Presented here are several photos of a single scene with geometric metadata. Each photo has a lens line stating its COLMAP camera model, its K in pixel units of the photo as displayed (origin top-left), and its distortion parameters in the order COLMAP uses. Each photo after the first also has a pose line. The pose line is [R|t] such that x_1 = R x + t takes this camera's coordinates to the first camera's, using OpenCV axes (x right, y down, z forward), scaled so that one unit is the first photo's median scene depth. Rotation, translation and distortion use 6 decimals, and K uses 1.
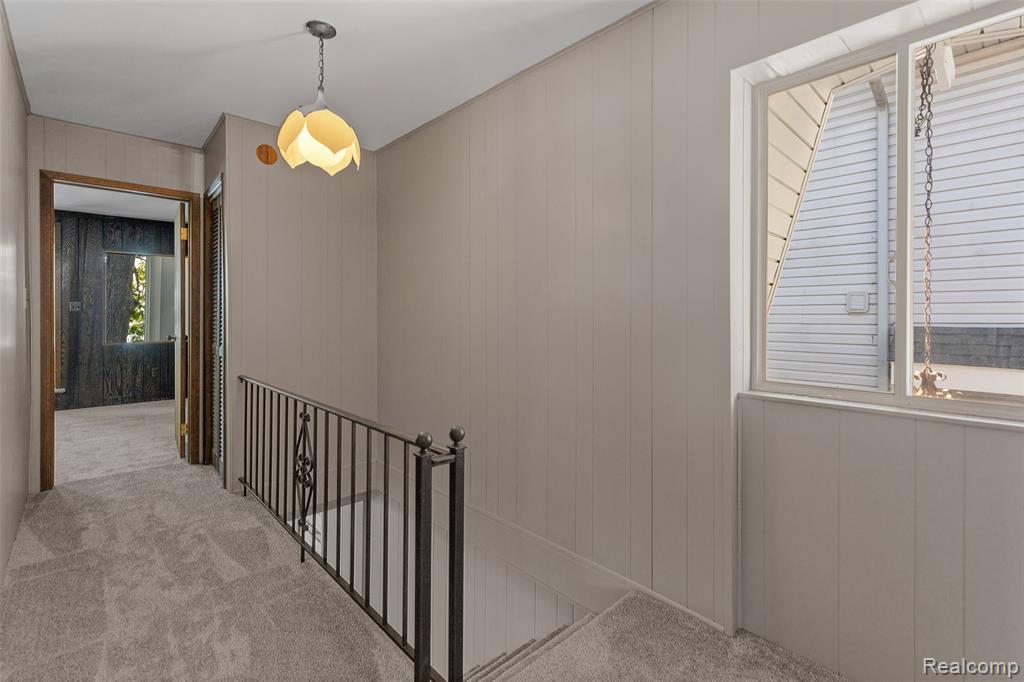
lens RADIAL K [[465.6, 0, 512.3], [0, 465.6, 321.5], [0, 0, 1]] dist [-0.000605, -0.000037]
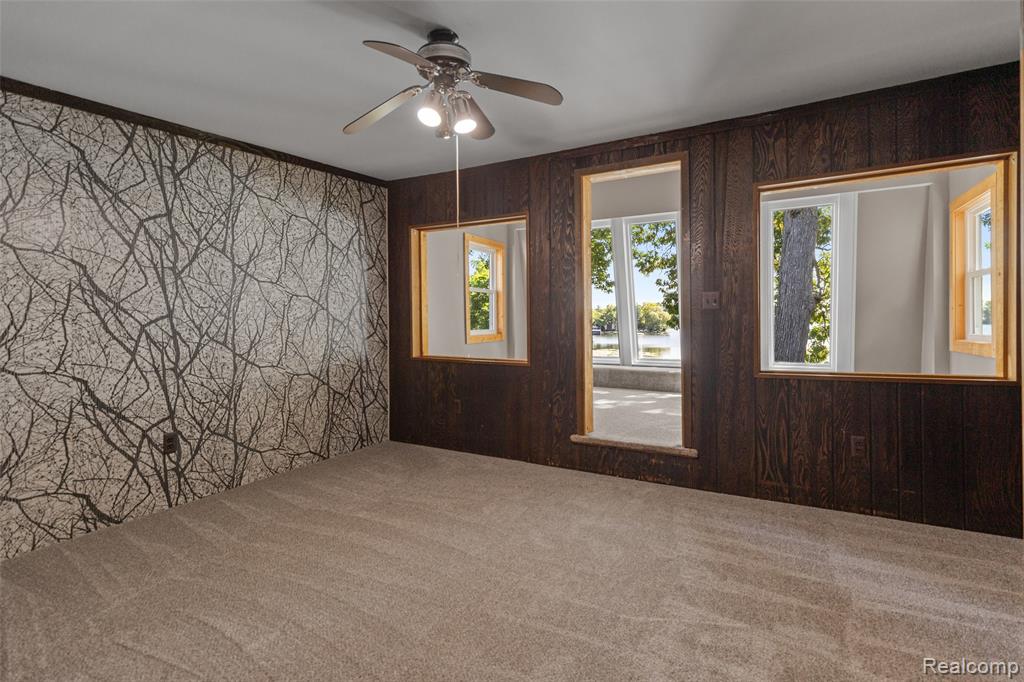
lens RADIAL K [[465.6, 0, 512.3], [0, 465.6, 321.5], [0, 0, 1]] dist [-0.000605, -0.000037]
pose [[0.306423, -0.005960, -0.951877, -0.467254], [0.004265, 0.999979, -0.004888, -0.005919], [0.951886, -0.002562, 0.306442, 0.578614]]
